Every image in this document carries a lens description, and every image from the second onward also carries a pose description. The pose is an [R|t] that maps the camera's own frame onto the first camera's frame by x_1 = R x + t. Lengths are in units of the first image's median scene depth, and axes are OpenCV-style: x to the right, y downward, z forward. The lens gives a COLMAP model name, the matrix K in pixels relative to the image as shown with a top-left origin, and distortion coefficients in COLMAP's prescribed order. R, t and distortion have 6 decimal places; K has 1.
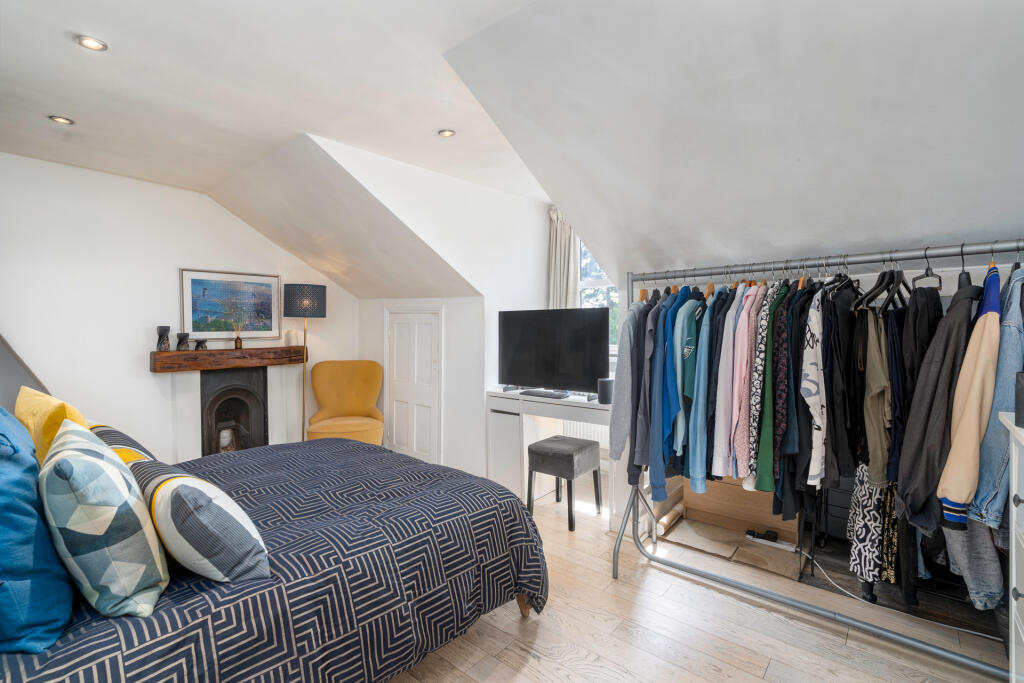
lens RADIAL K [[473.0, 0, 504.6], [0, 473.0, 333.8], [0, 0, 1]] dist [-0.001212, 0.000109]
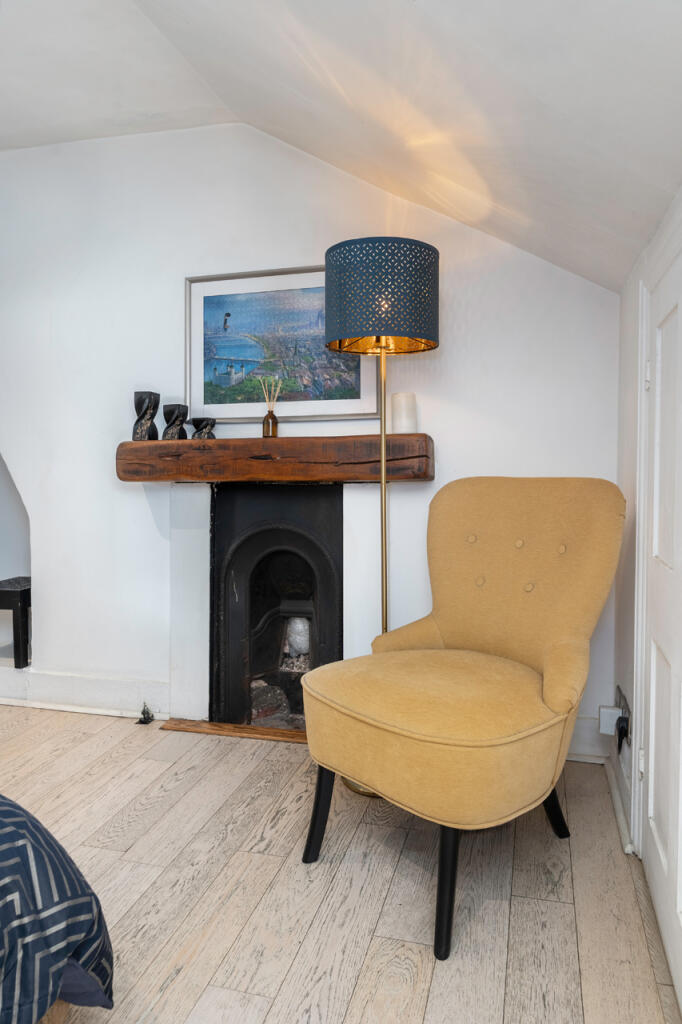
lens RADIAL K [[616.2, 0, 342.1], [0, 616.2, 476.0], [0, 0, 1]] dist [0.001327, -0.000057]
pose [[0.453336, 0.005251, -0.891324, -0.025557], [-0.018165, 0.999829, -0.003349, 0.068352], [0.891155, 0.017709, 0.453354, 0.822717]]
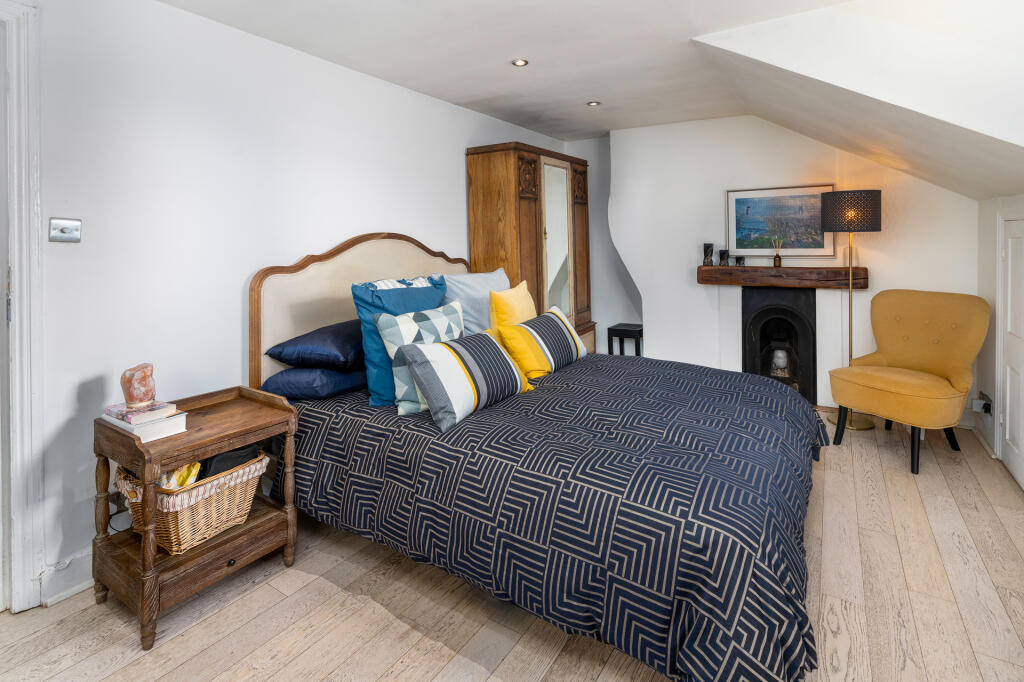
lens RADIAL K [[468.0, 0, 513.1], [0, 468.0, 241.7], [0, 0, 1]] dist [-0.002019, -0.000025]
pose [[0.172000, -0.004039, -0.985089, 0.281748], [-0.013449, 0.999889, -0.006448, -0.005940], [0.985005, 0.014358, 0.171927, 0.320434]]
